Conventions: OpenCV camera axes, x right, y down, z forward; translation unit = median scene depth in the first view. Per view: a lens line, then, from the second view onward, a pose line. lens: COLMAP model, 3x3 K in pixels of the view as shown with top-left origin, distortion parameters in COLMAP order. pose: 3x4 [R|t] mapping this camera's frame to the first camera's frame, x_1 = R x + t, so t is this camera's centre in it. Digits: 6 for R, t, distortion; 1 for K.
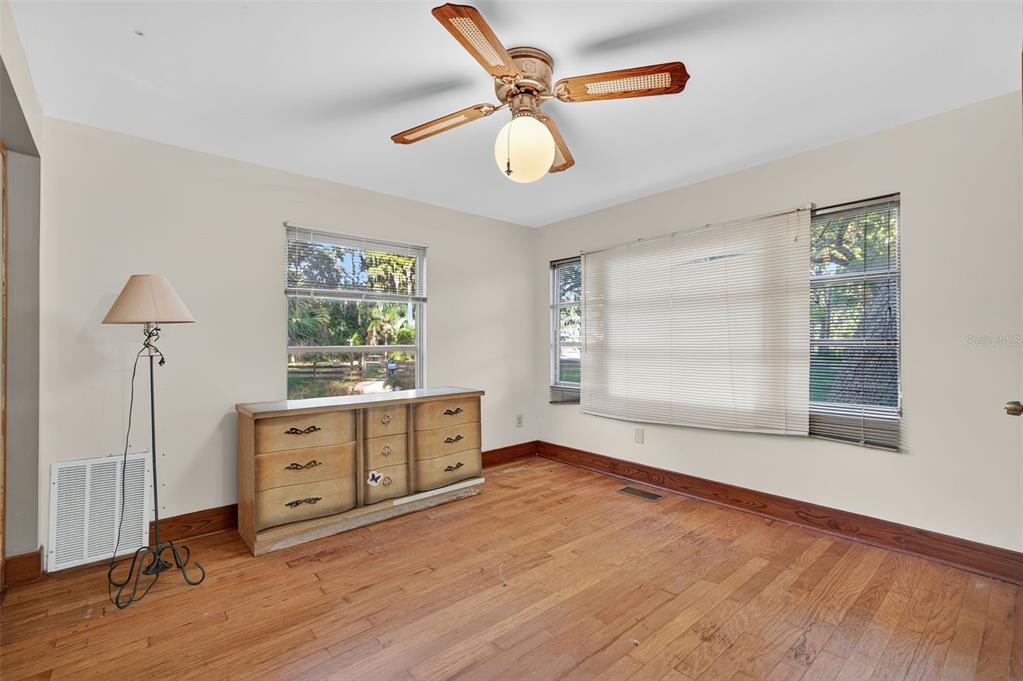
lens RADIAL K [[465.3, 0, 510.0], [0, 465.3, 337.2], [0, 0, 1]] dist [-0.002336, -0.000404]
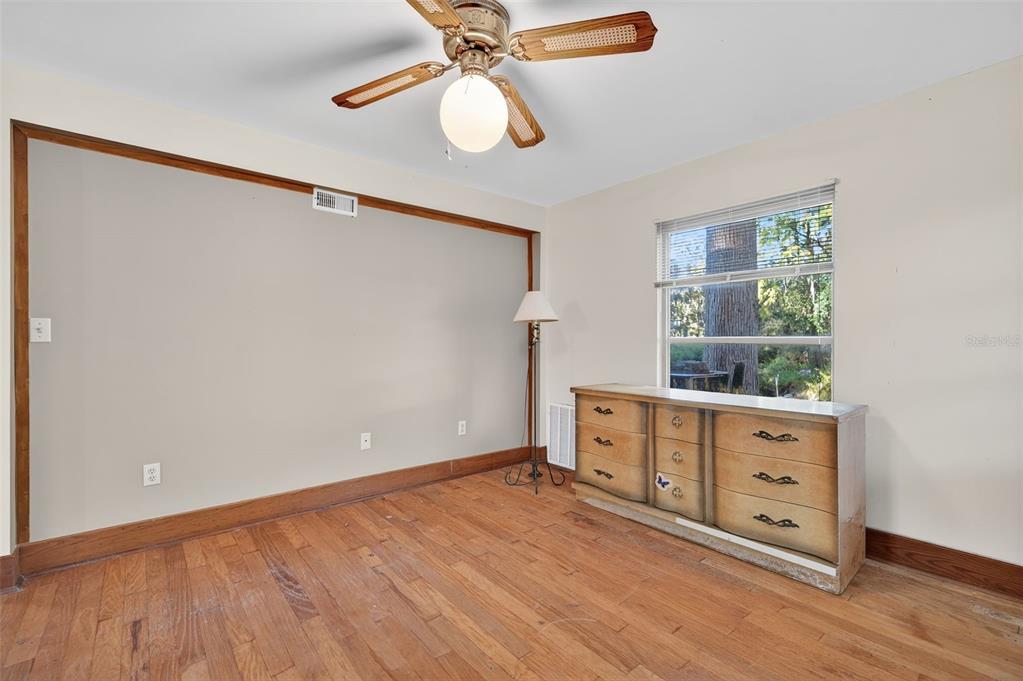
lens RADIAL K [[443.6, 0, 506.2], [0, 443.6, 342.3], [0, 0, 1]] dist [-0.000690, 0.000202]
pose [[-0.033045, 0.006227, -0.999434, 0.583117], [0.007660, 0.999953, 0.005977, 0.023385], [0.999424, -0.007459, -0.033092, 0.728301]]
